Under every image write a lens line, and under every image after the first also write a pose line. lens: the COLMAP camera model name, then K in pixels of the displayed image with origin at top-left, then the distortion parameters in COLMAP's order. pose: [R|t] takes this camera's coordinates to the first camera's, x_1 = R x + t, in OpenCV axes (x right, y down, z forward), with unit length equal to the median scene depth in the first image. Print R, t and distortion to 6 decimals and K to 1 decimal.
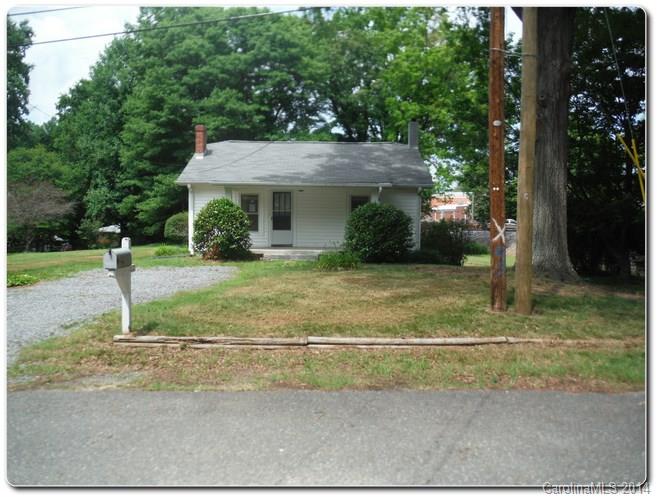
lens RADIAL K [[545.5, 0, 328.5], [0, 545.5, 248.5], [0, 0, 1]] dist [0.001880, 0.001176]
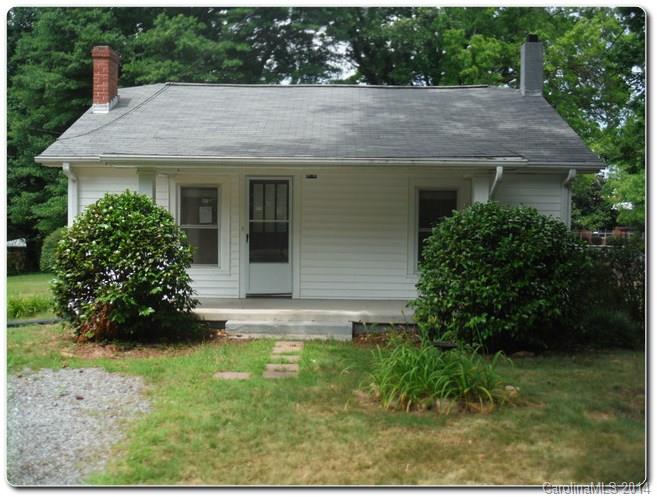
lens RADIAL K [[535.1, 0, 328.5], [0, 535.1, 248.5], [0, 0, 1]] dist [-0.000527, -0.001220]
pose [[0.999870, -0.001909, 0.015986, -0.041282], [0.001935, 0.999997, -0.001648, -0.044050], [-0.015983, 0.001678, 0.999871, 0.532018]]
